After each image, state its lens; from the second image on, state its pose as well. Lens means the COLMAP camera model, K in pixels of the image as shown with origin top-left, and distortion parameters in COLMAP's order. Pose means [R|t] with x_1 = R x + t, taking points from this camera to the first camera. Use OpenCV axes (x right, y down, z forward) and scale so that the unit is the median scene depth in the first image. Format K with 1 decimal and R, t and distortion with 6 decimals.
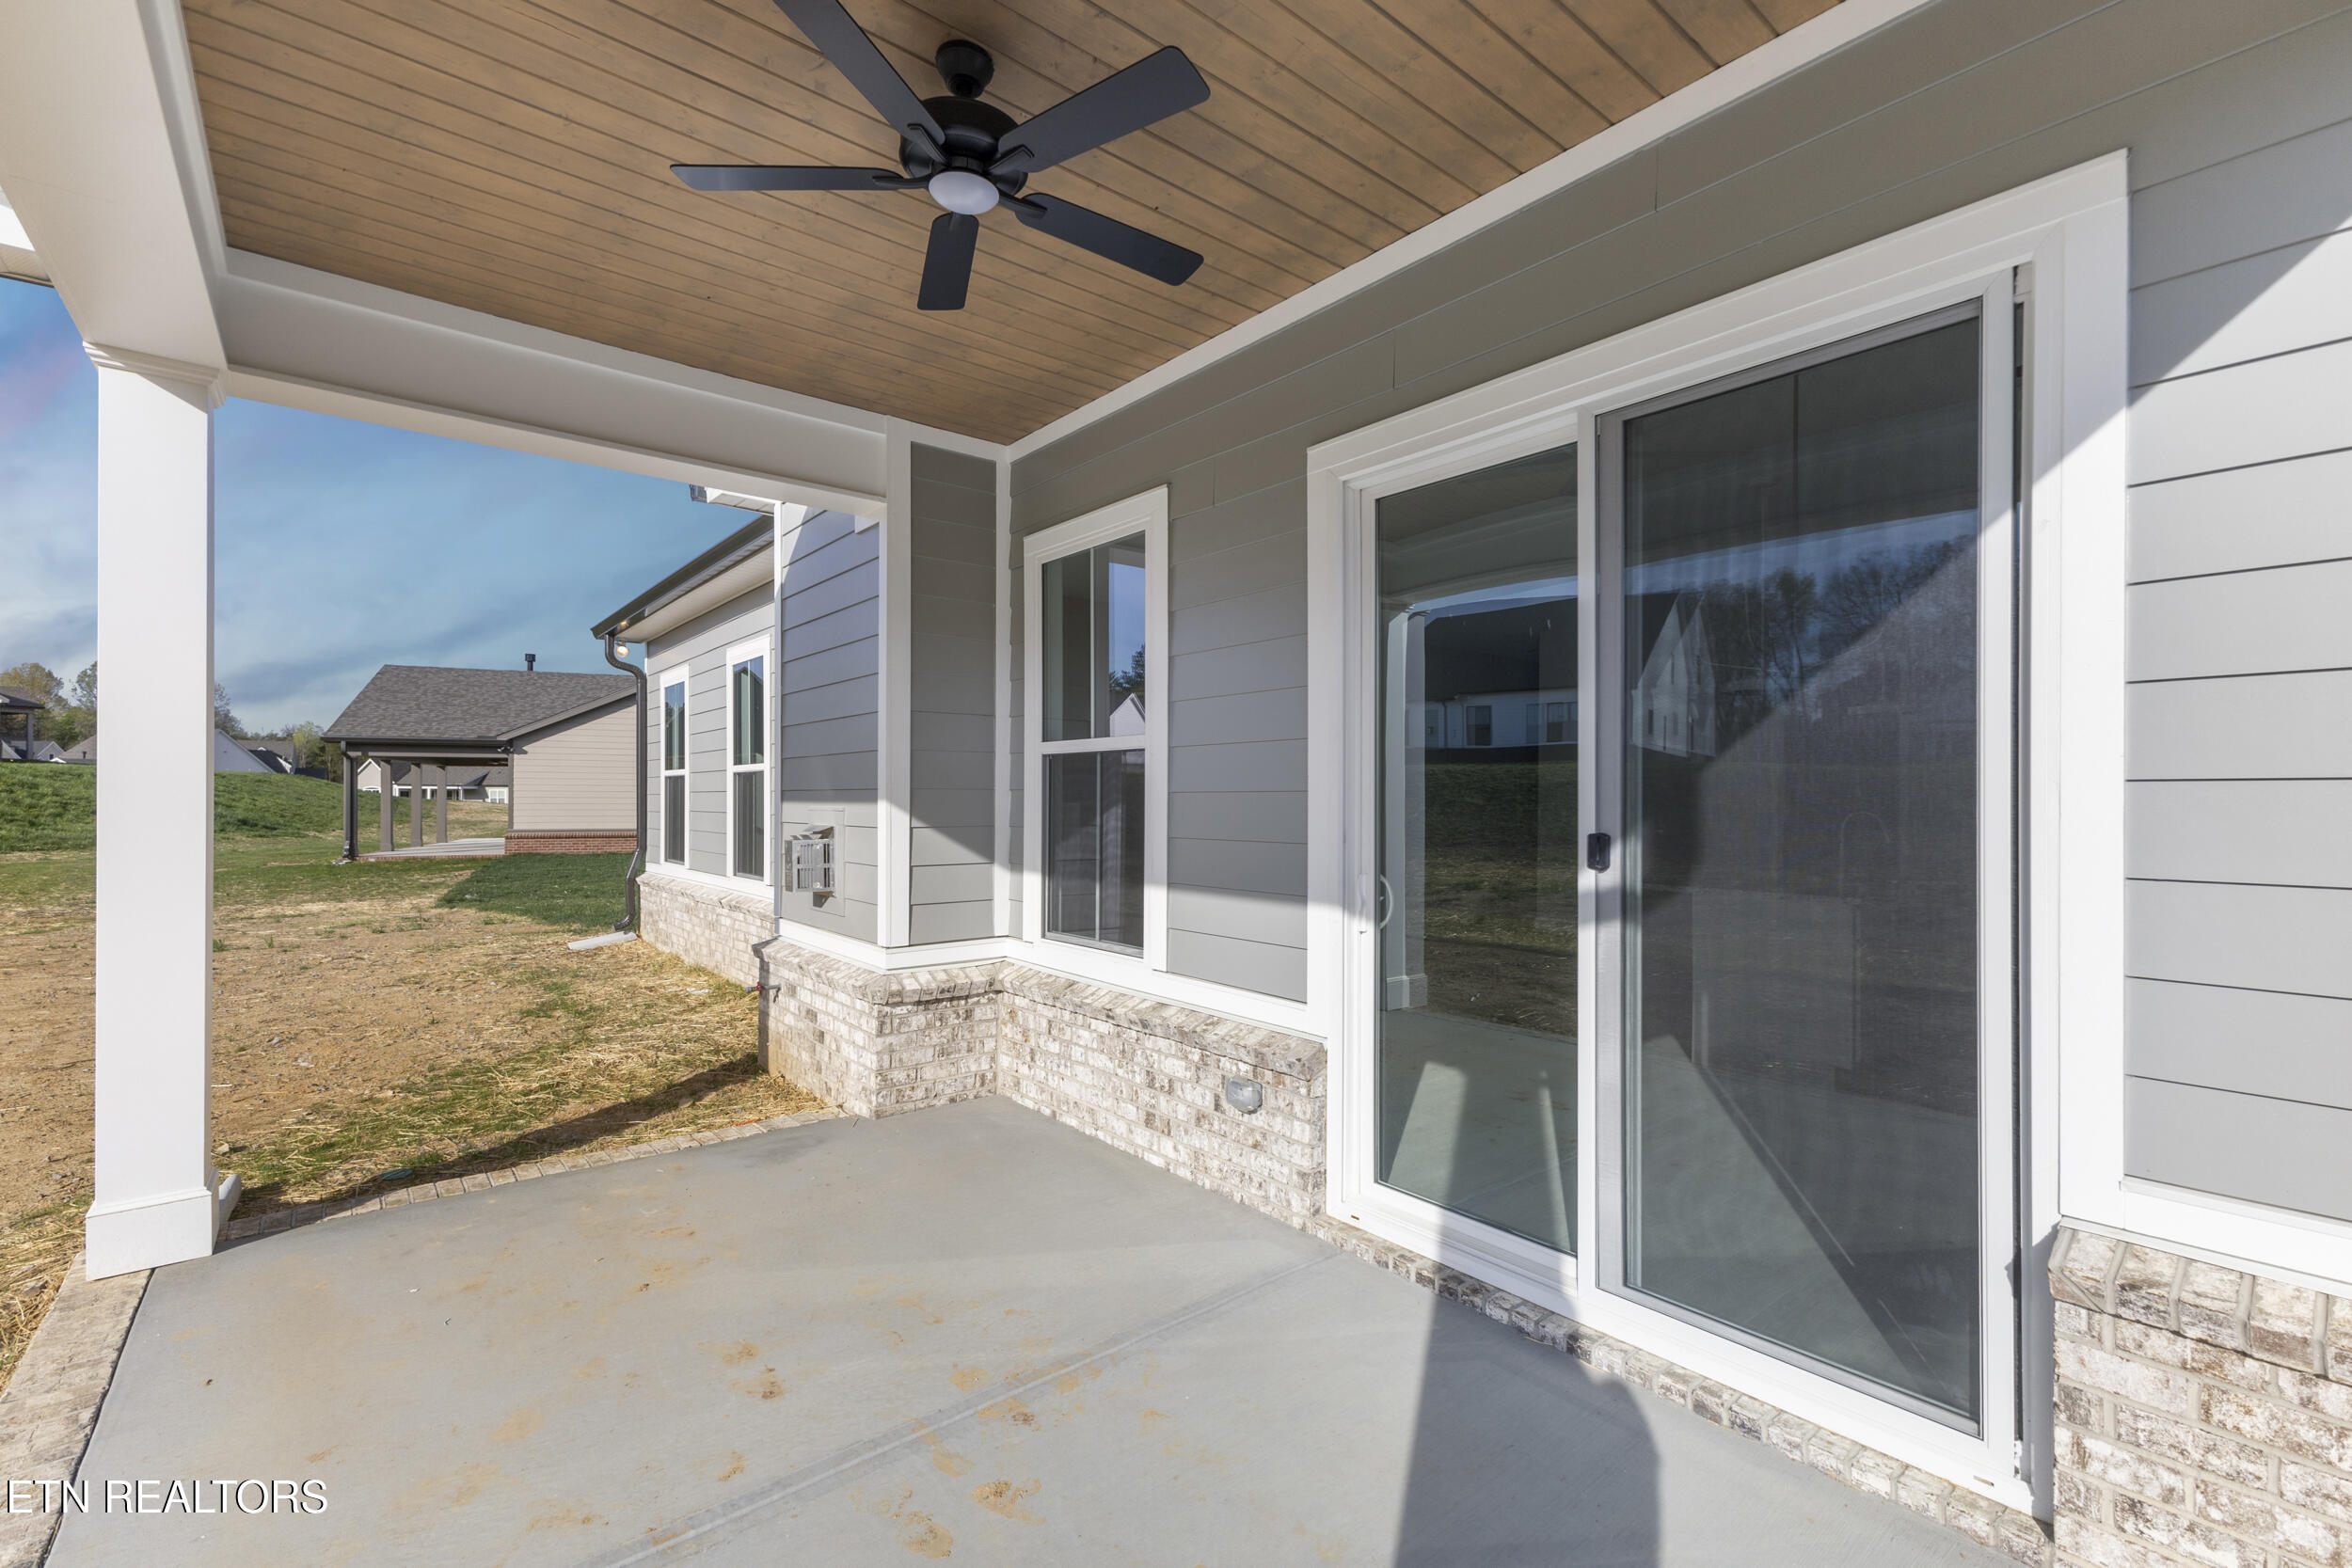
lens RADIAL K [[1009.5, 0, 1182.2], [0, 1009.5, 799.5], [0, 0, 1]] dist [0.003754, 0.000119]
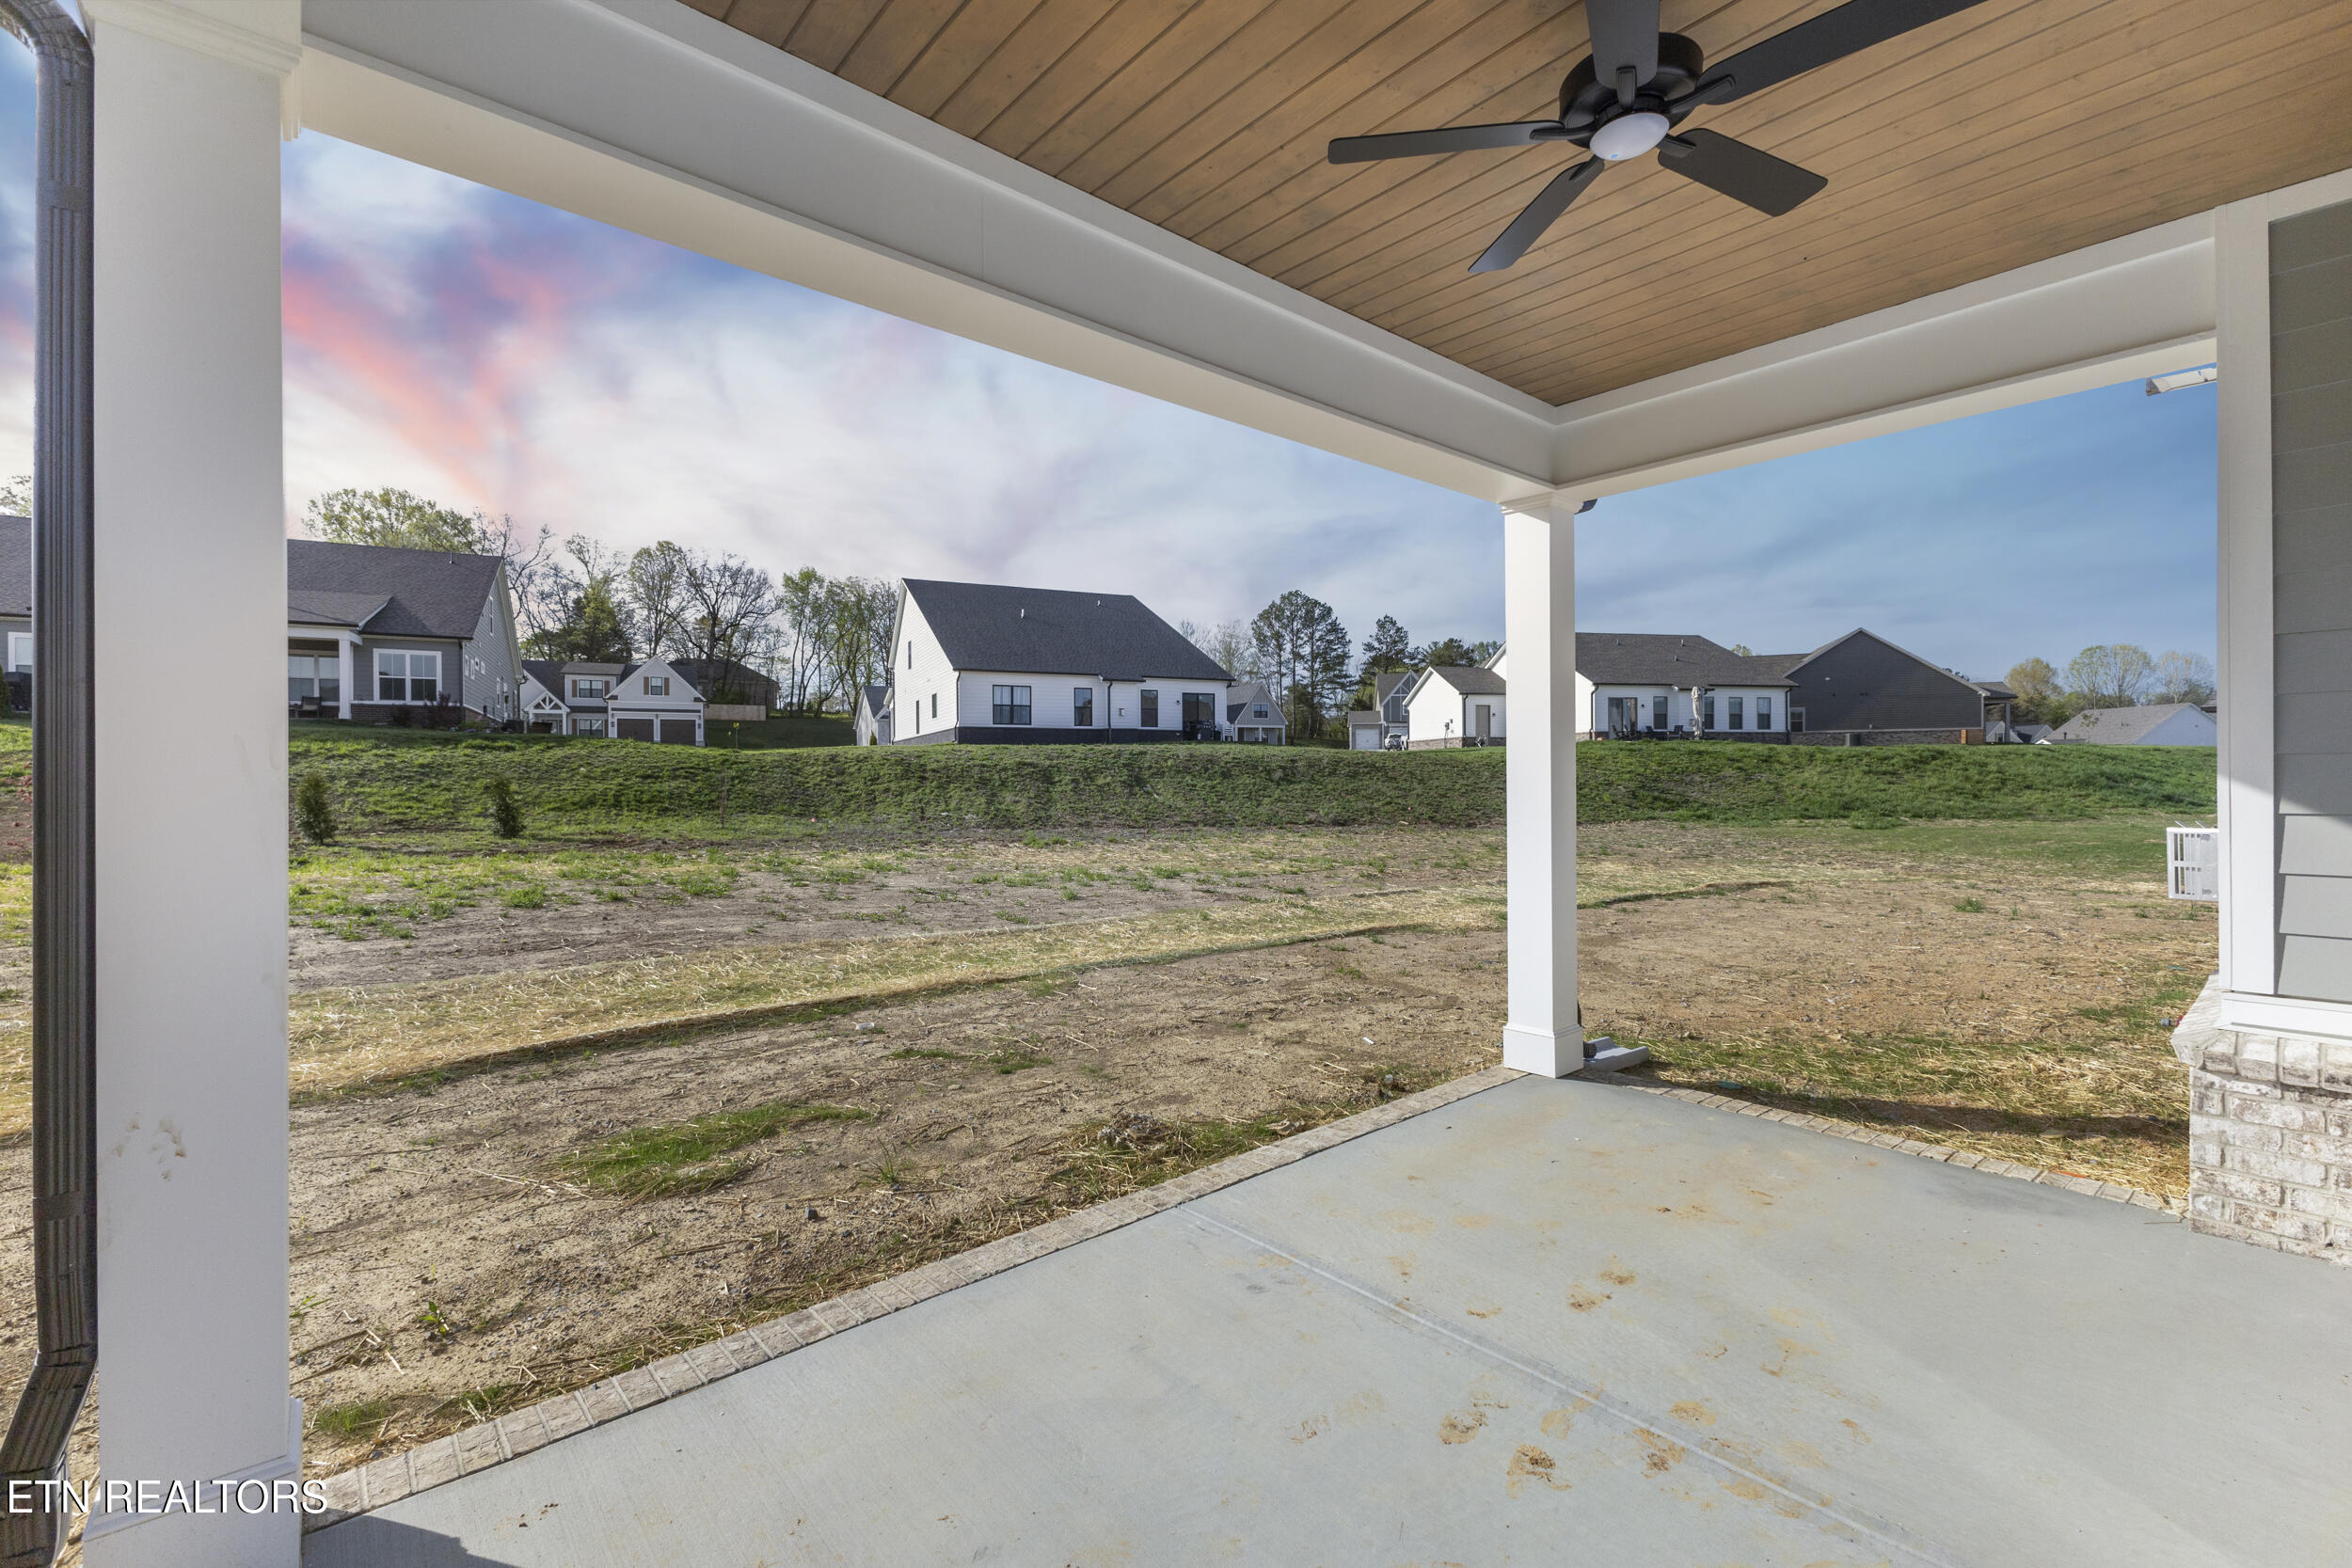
lens RADIAL K [[1009.5, 0, 1179.8], [0, 1009.5, 779.1], [0, 0, 1]] dist [0.003754, 0.000119]
pose [[0.025539, -0.002477, -0.999671, 0.435393], [0.006568, 0.999976, -0.002310, 0.002483], [0.999652, -0.006507, 0.025554, 0.329783]]
